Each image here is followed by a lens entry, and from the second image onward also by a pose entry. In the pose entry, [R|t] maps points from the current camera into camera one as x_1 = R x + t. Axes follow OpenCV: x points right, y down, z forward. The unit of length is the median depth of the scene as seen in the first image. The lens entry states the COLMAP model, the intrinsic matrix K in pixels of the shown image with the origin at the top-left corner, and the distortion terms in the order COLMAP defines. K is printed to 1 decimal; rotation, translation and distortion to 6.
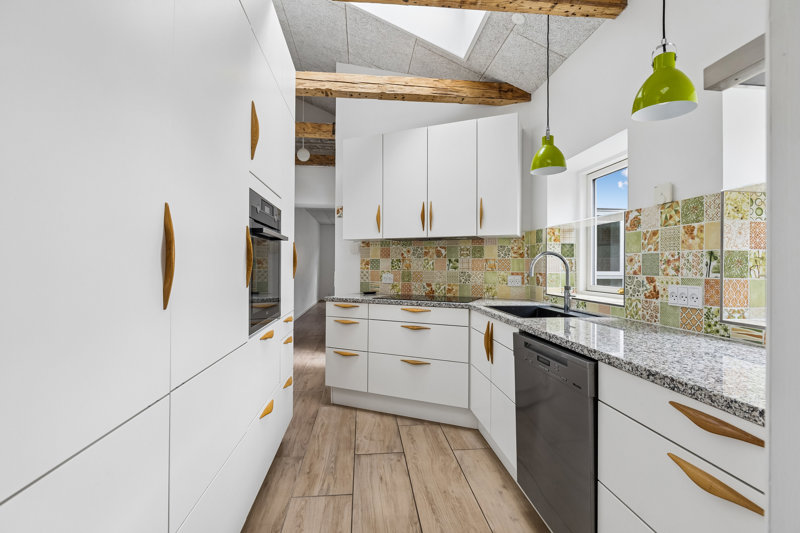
lens RADIAL K [[380.4, 0, 400.1], [0, 380.4, 264.1], [0, 0, 1]] dist [0.001353, 0.000050]
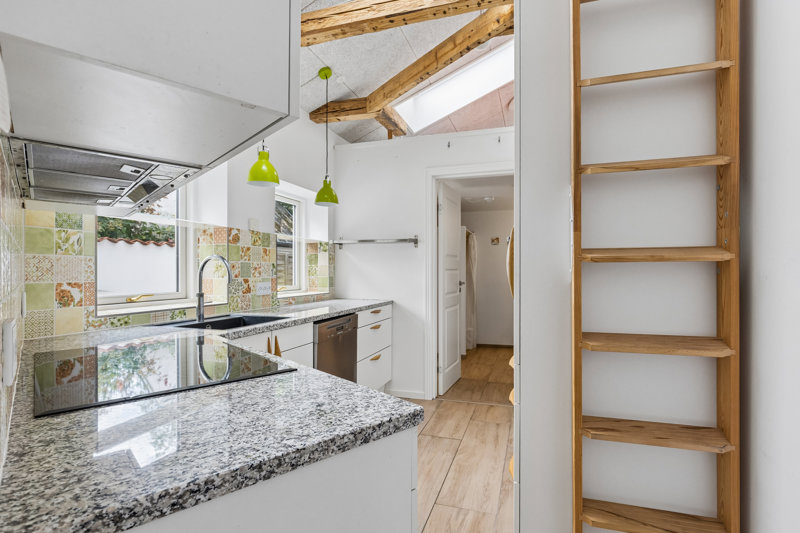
lens RADIAL K [[414.3, 0, 400.0], [0, 414.3, 266.5], [0, 0, 1]] dist [0.000421, -0.000289]
pose [[-0.913312, 0.000404, 0.407261, -0.506545], [-0.006923, 0.999840, -0.016517, 0.009281], [-0.407203, -0.017905, -0.913162, 2.142134]]
